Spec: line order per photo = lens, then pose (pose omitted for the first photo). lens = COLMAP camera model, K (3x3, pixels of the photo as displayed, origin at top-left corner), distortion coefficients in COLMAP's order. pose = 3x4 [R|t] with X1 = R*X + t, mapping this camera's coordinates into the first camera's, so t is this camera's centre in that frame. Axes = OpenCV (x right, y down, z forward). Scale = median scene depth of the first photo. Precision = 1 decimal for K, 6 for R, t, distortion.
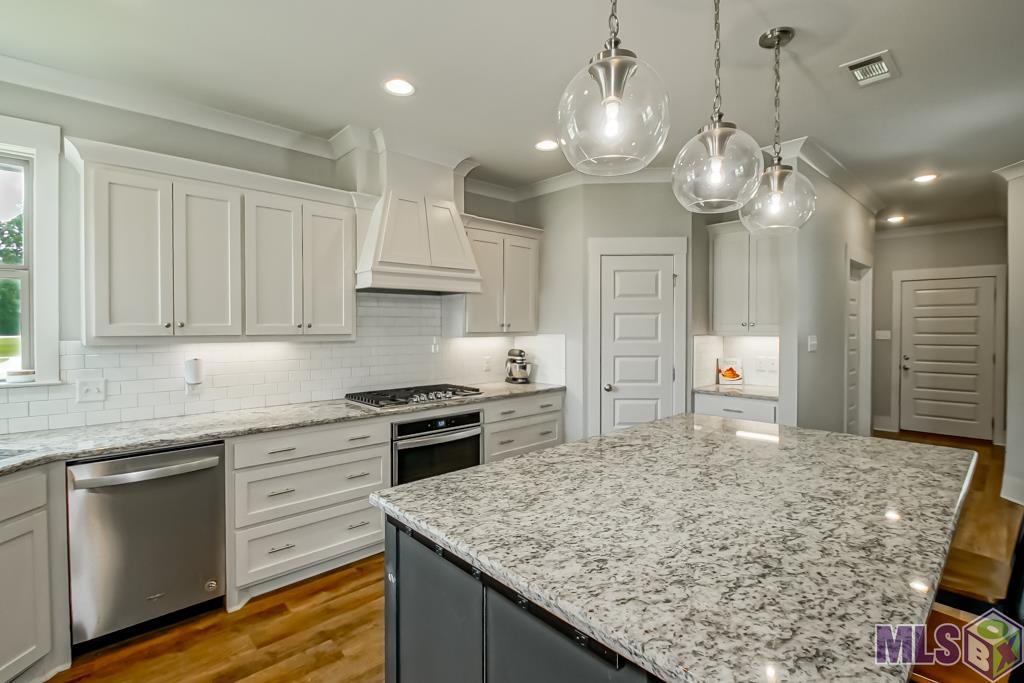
lens RADIAL K [[476.8, 0, 533.6], [0, 476.8, 334.8], [0, 0, 1]] dist [-0.005376, -0.005051]
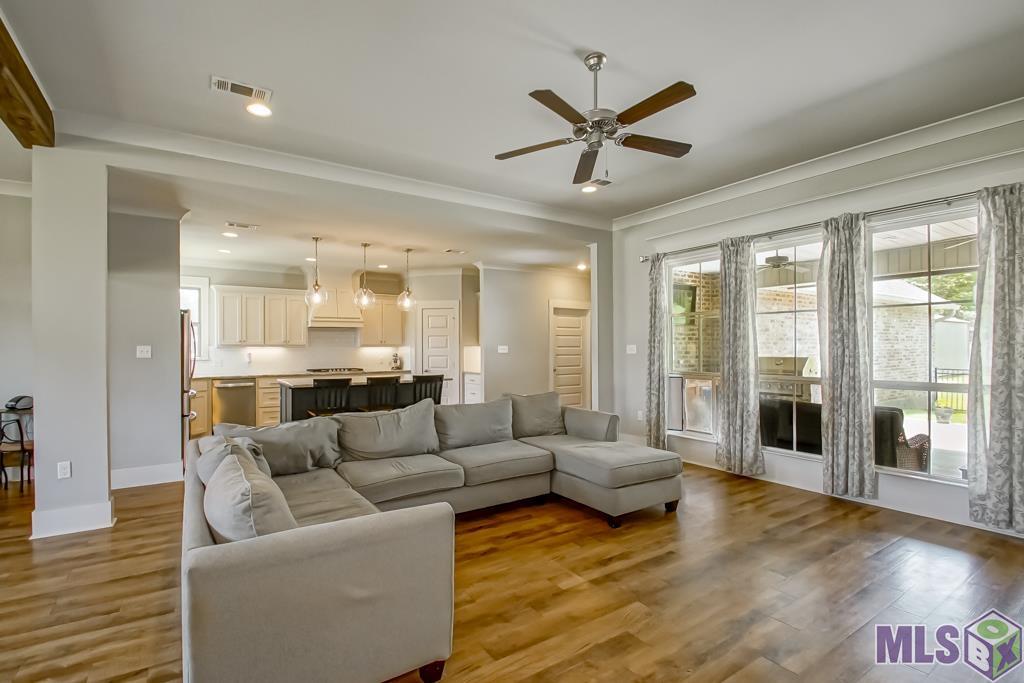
lens RADIAL K [[476.8, 0, 511.4], [0, 476.8, 347.4], [0, 0, 1]] dist [-0.005376, -0.005051]
pose [[0.987836, 0.001215, -0.155493, 1.023988], [-0.003501, 0.999890, -0.014427, 0.042955], [0.155458, 0.014796, 0.987732, -1.253414]]
